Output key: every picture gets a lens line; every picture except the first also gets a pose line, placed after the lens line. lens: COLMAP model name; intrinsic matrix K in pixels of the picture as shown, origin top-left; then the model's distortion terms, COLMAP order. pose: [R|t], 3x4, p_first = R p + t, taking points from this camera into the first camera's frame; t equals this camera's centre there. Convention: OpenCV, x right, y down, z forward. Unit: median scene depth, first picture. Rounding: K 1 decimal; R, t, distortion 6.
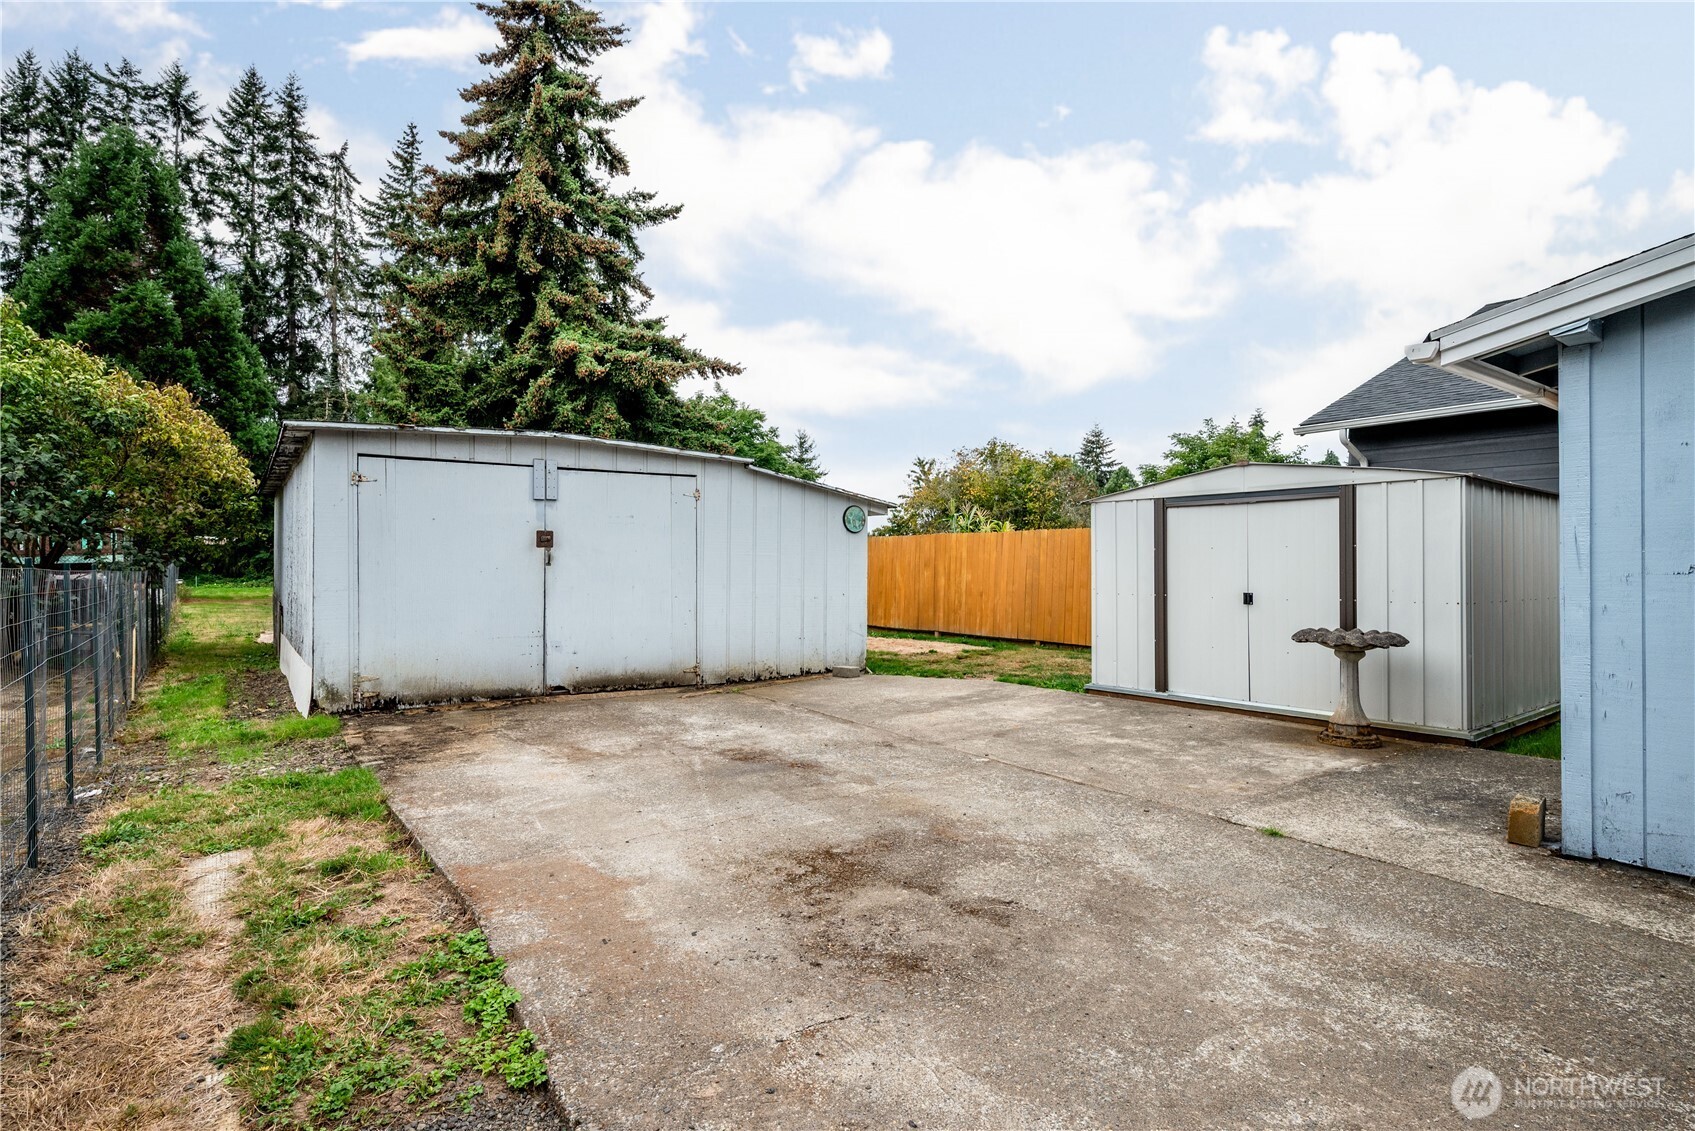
lens RADIAL K [[880.7, 0, 854.1], [0, 880.7, 560.1], [0, 0, 1]] dist [-0.007519, 0.001181]
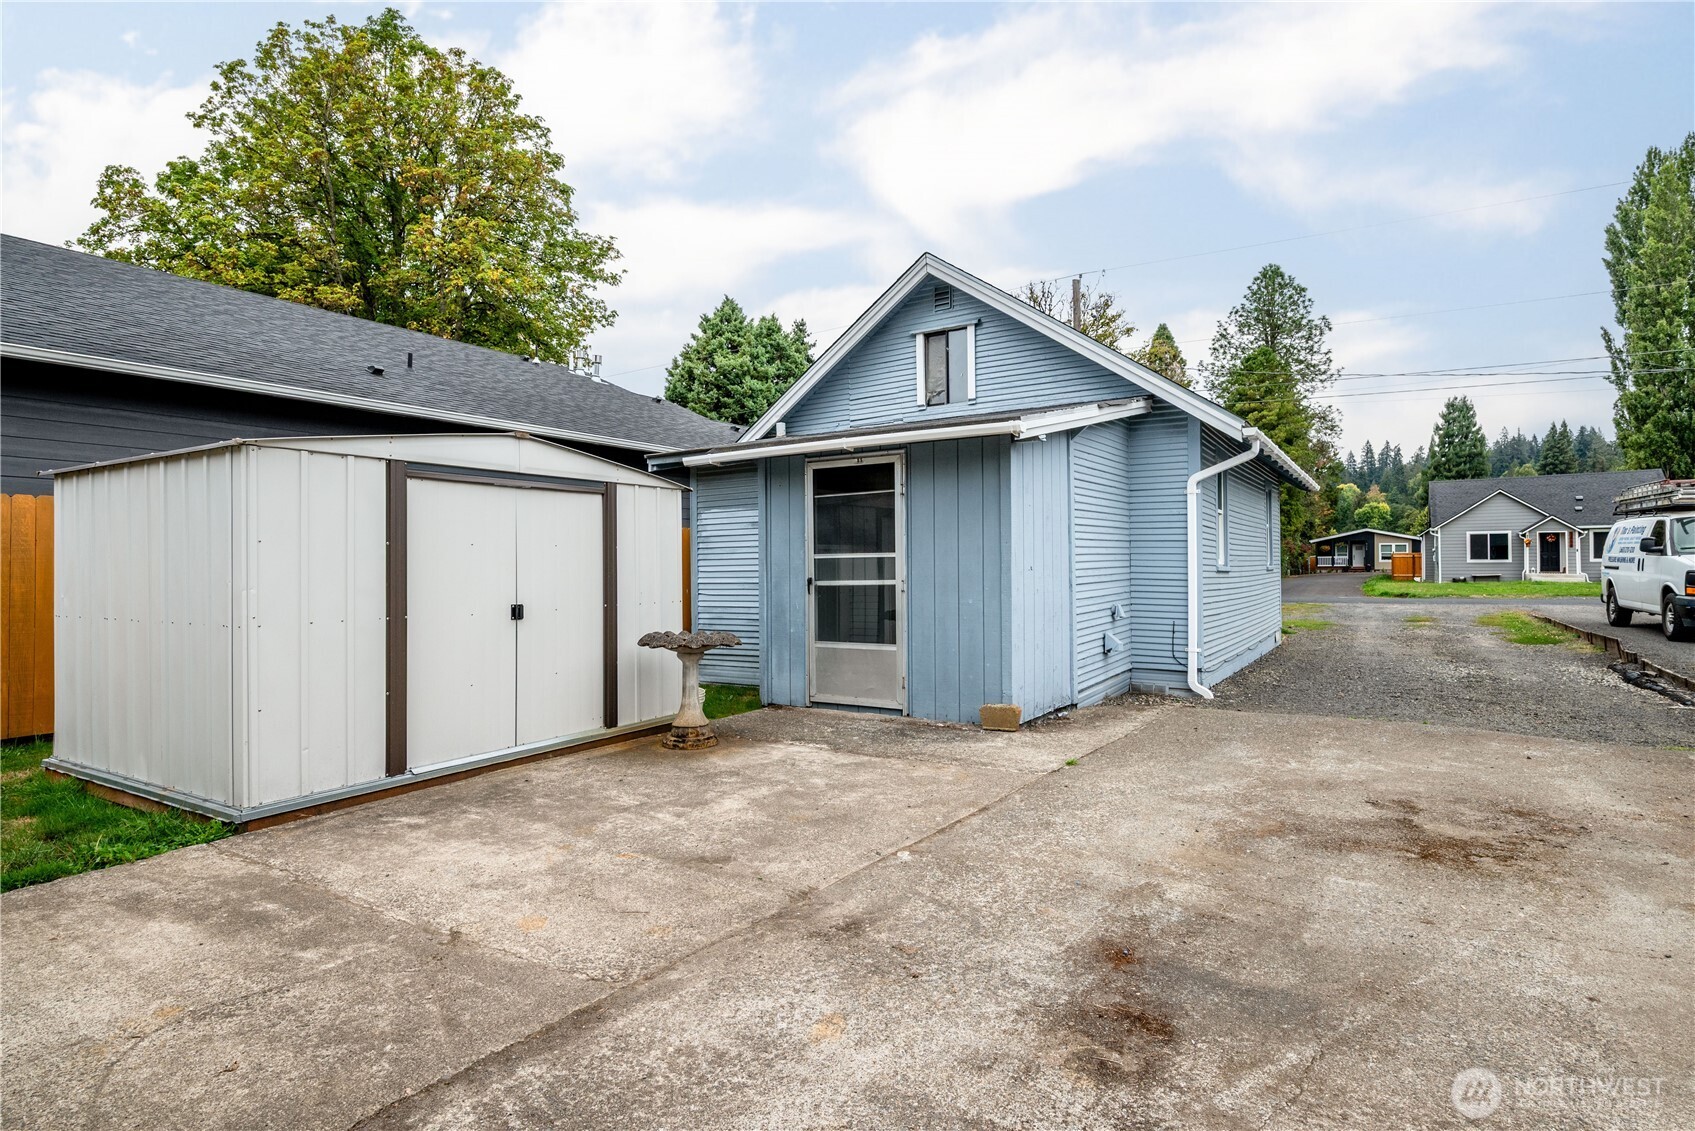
lens RADIAL K [[880.7, 0, 843.6], [0, 880.7, 552.9], [0, 0, 1]] dist [-0.007519, 0.001181]
pose [[-0.362880, 0.014102, 0.931729, -0.576965], [0.002695, 0.999897, -0.014084, 0.006621], [-0.931832, -0.002600, -0.362881, 1.598702]]
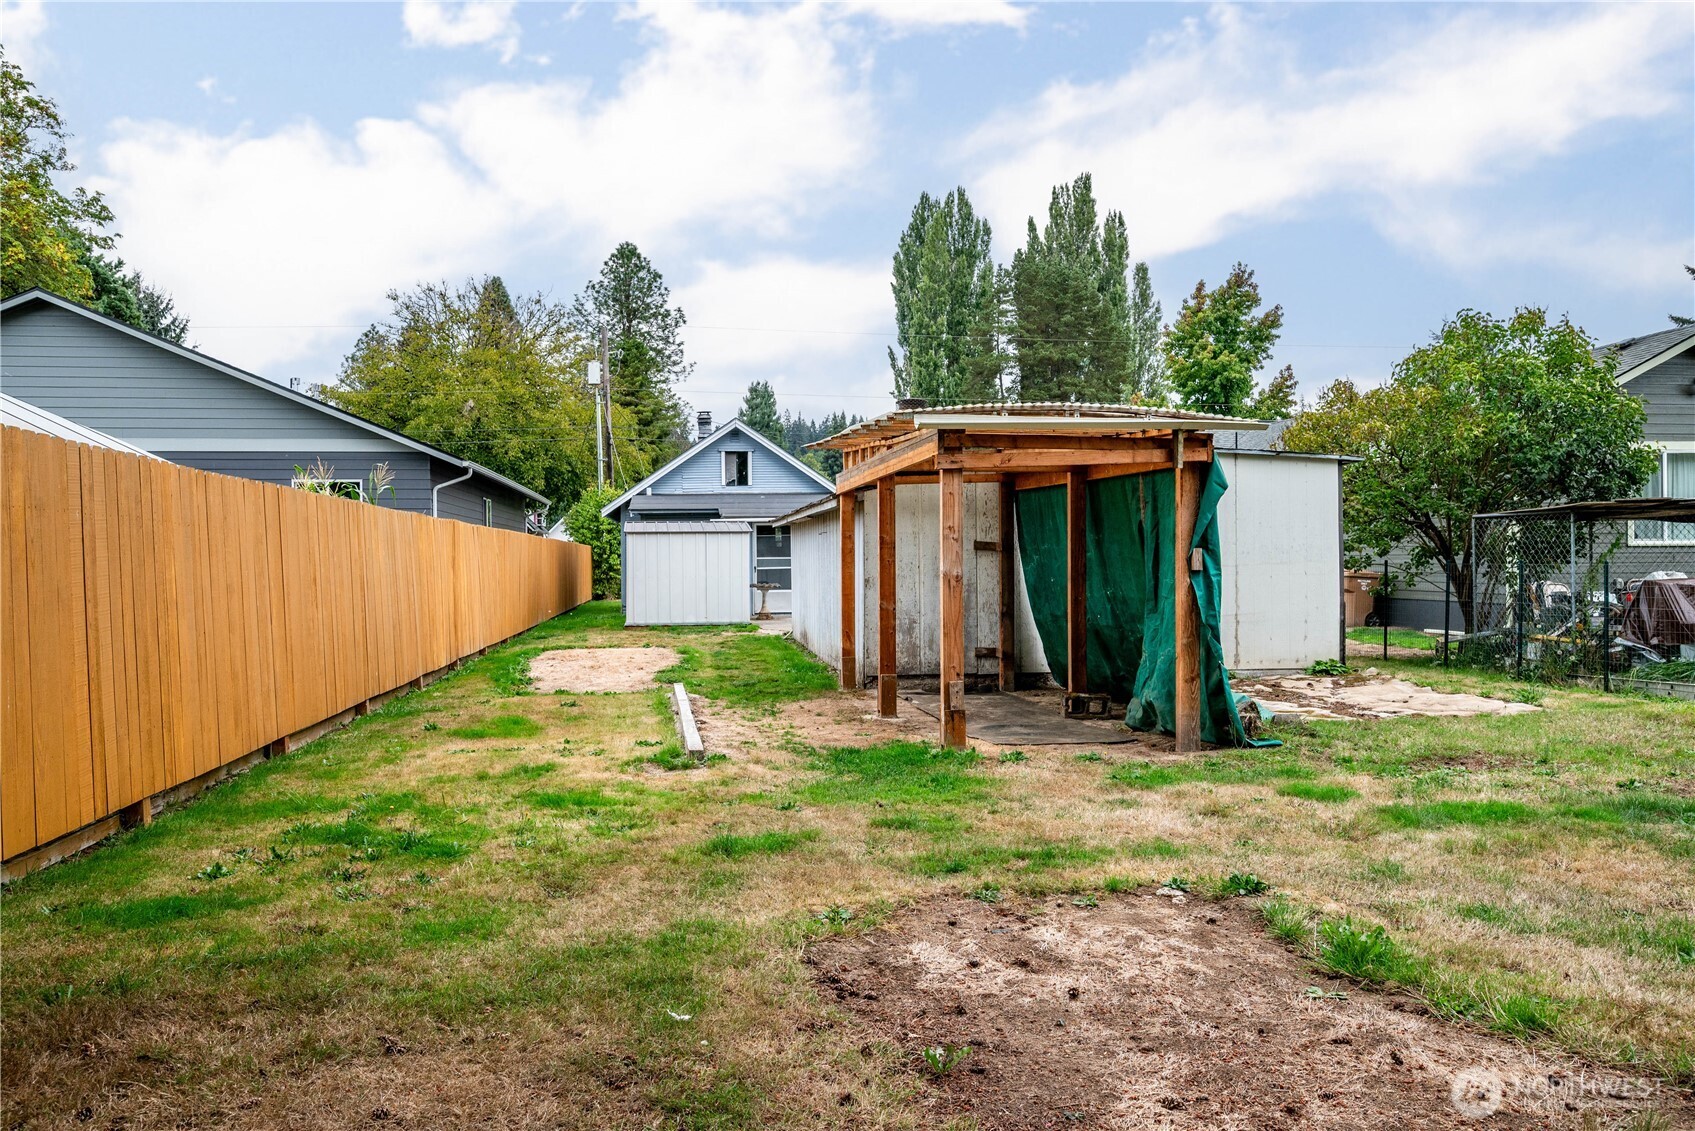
lens RADIAL K [[1135.8, 0, 847.0], [0, 1135.8, 564.9], [0, 0, 1]] dist [-0.000022, 0.001006]
pose [[-0.871749, -0.001043, 0.489952, -1.917722], [0.001204, 0.999990, 0.004271, 0.000594], [-0.489951, 0.004313, -0.871739, 5.043432]]
